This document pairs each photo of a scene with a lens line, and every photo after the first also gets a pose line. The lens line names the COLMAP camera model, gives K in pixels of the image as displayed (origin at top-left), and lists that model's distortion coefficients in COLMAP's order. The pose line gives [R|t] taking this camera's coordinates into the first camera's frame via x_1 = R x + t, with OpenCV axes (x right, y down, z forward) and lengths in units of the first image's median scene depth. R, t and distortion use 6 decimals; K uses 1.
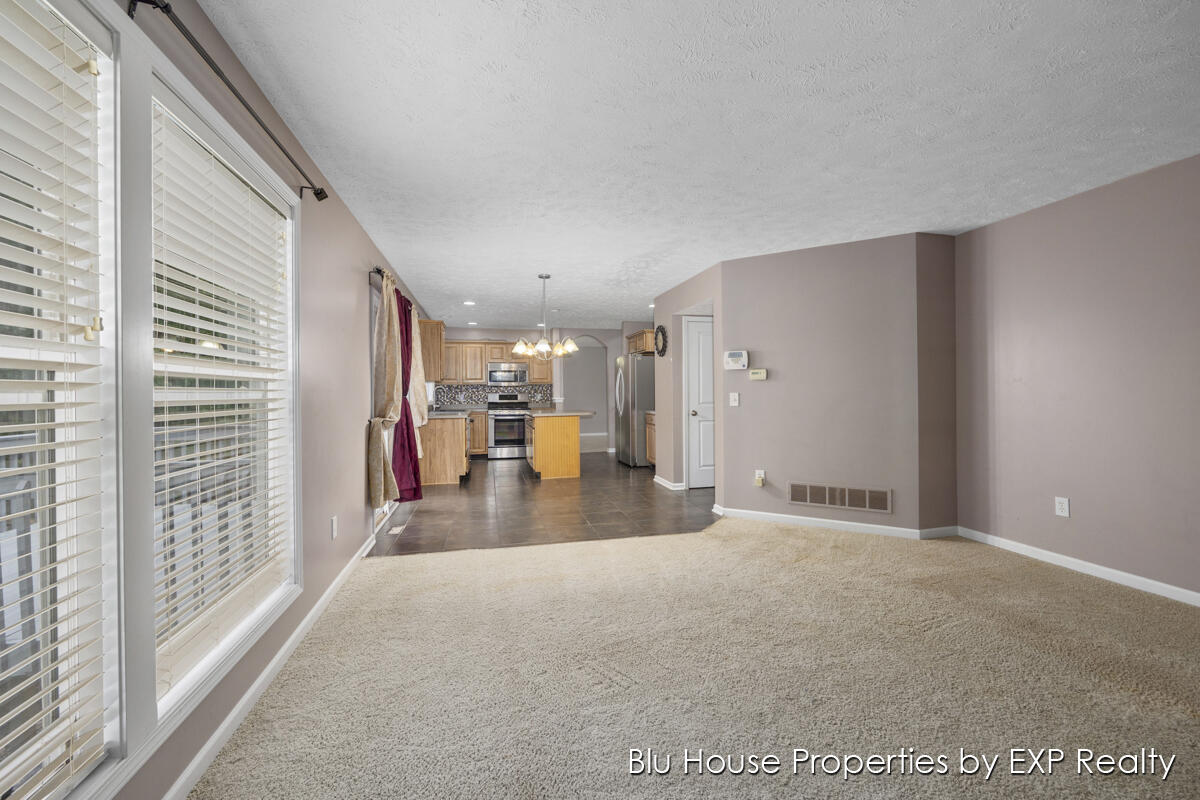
lens RADIAL K [[490.5, 0, 611.9], [0, 490.5, 392.0], [0, 0, 1]] dist [-0.001009, -0.000059]
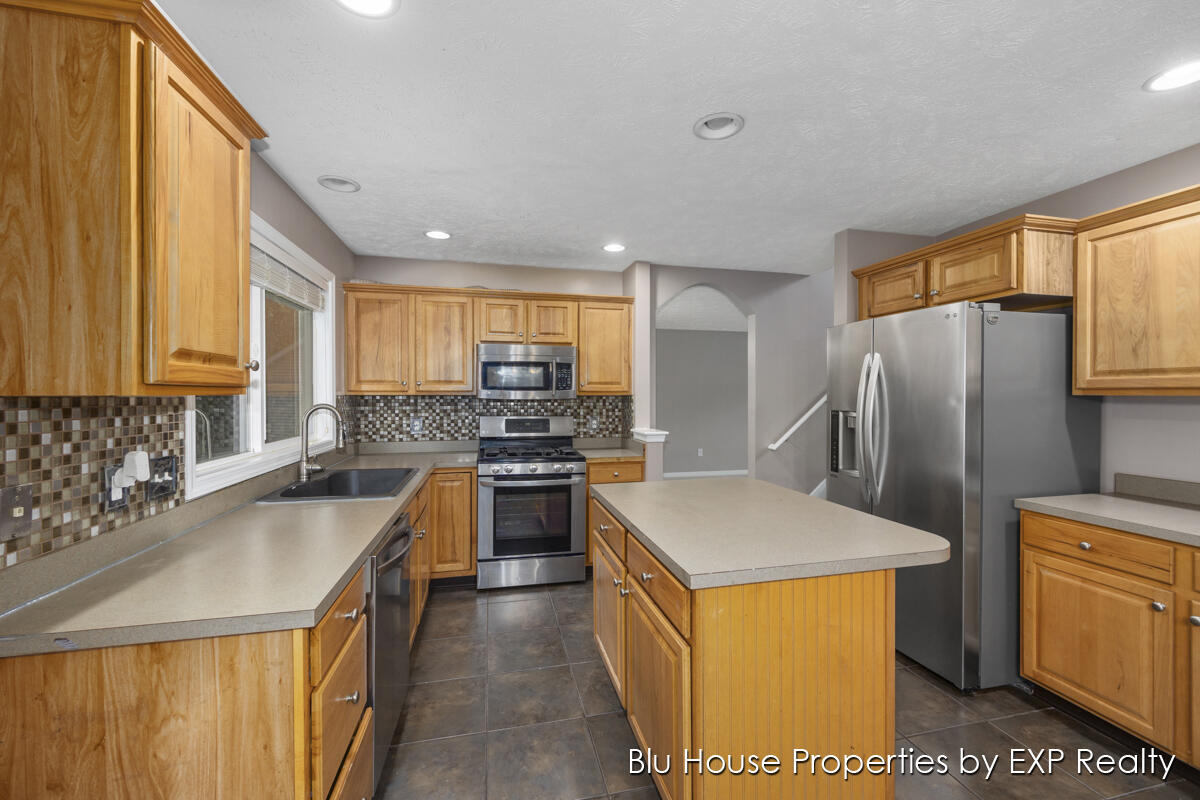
lens RADIAL K [[483.2, 0, 601.8], [0, 483.2, 393.8], [0, 0, 1]] dist [-0.001672, -0.000179]
pose [[0.999720, 0.011275, -0.020820, -0.147313], [-0.011289, 0.999936, -0.000521, -0.018381], [0.020813, 0.000756, 0.999783, 0.620163]]
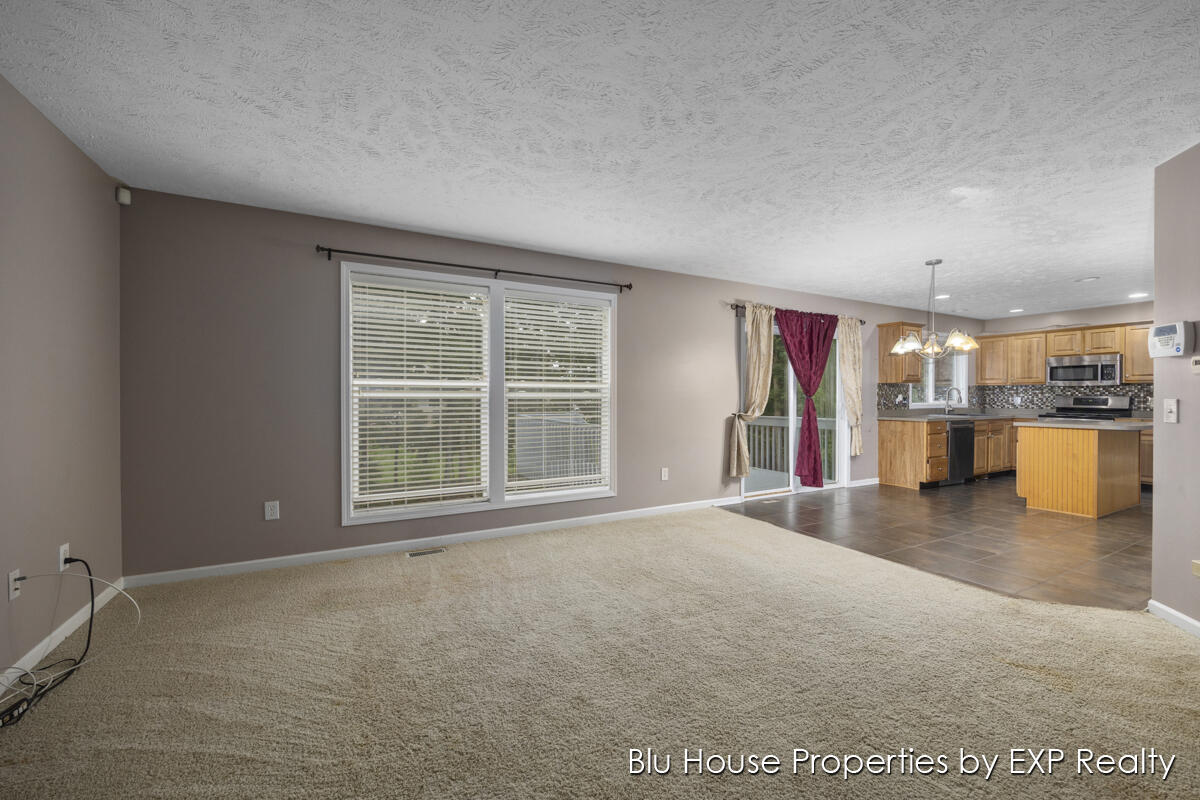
lens RADIAL K [[478.4, 0, 602.1], [0, 478.4, 402.9], [0, 0, 1]] dist [-0.001432, -0.000249]
pose [[0.243925, 0.023750, -0.969503, 0.320946], [-0.002130, 0.999711, 0.023954, -0.002748], [0.969792, -0.003778, 0.243905, 0.128084]]
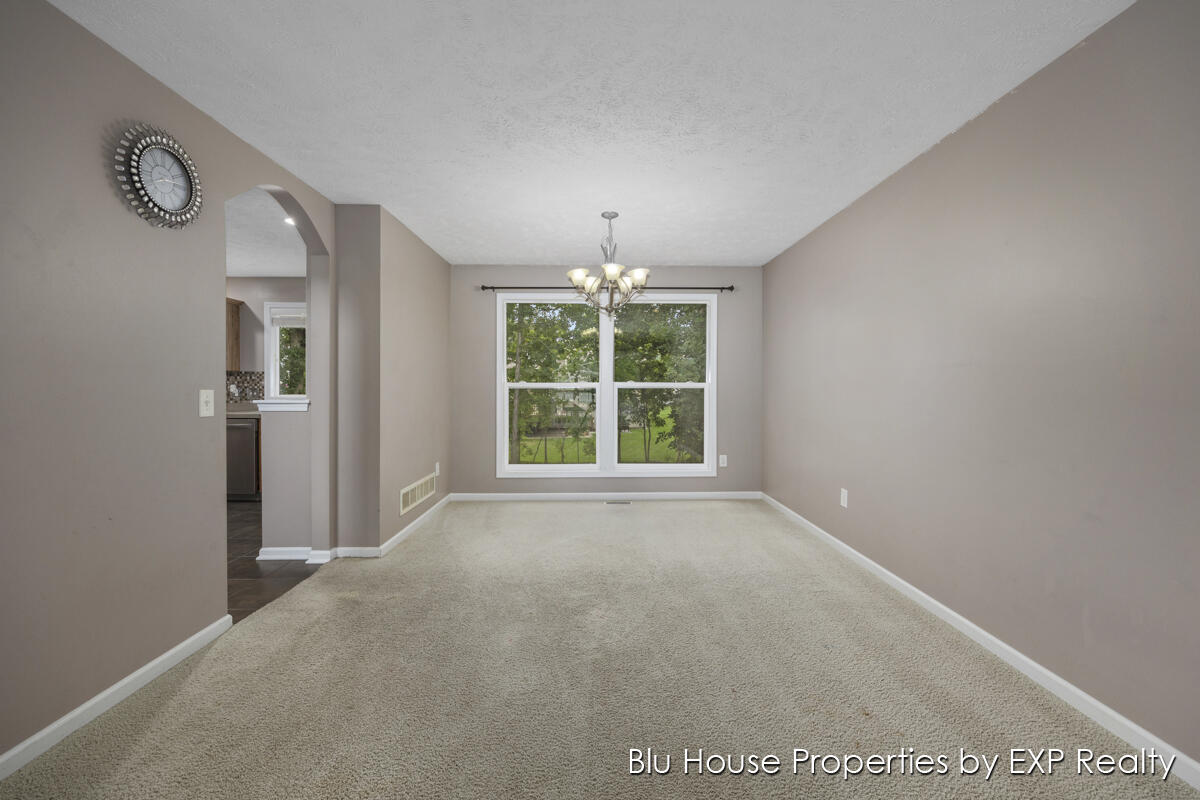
lens RADIAL K [[483.2, 0, 601.8], [0, 483.2, 393.8], [0, 0, 1]] dist [-0.001672, -0.000179]
pose [[-0.221837, 0.023106, -0.974810, 0.205494], [0.000481, 0.999722, 0.023587, -0.001271], [0.975084, 0.004764, -0.221787, 1.368188]]
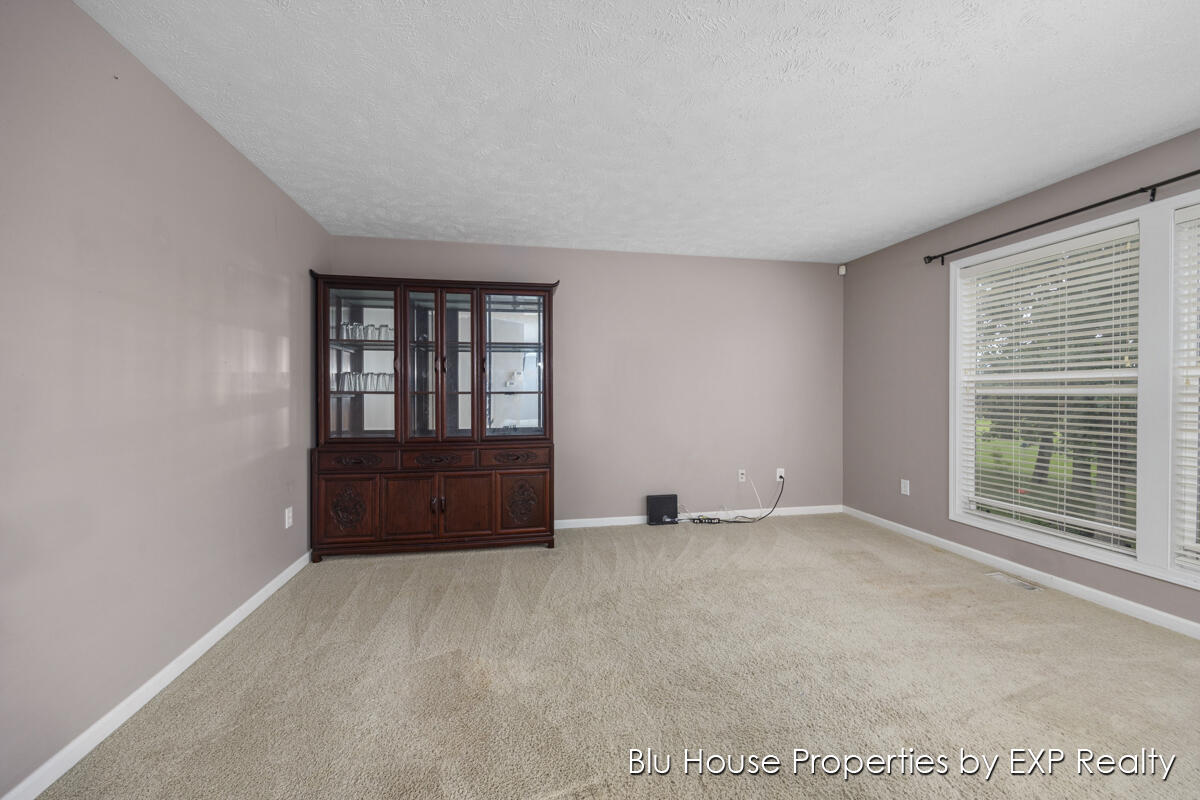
lens RADIAL K [[465.4, 0, 603.0], [0, 465.4, 397.4], [0, 0, 1]] dist [-0.000158, -0.000028]
pose [[-0.999142, 0.012764, 0.039409, 0.160678], [0.013010, 0.999897, 0.005978, -0.000762], [-0.039329, 0.006486, -0.999205, 0.432481]]
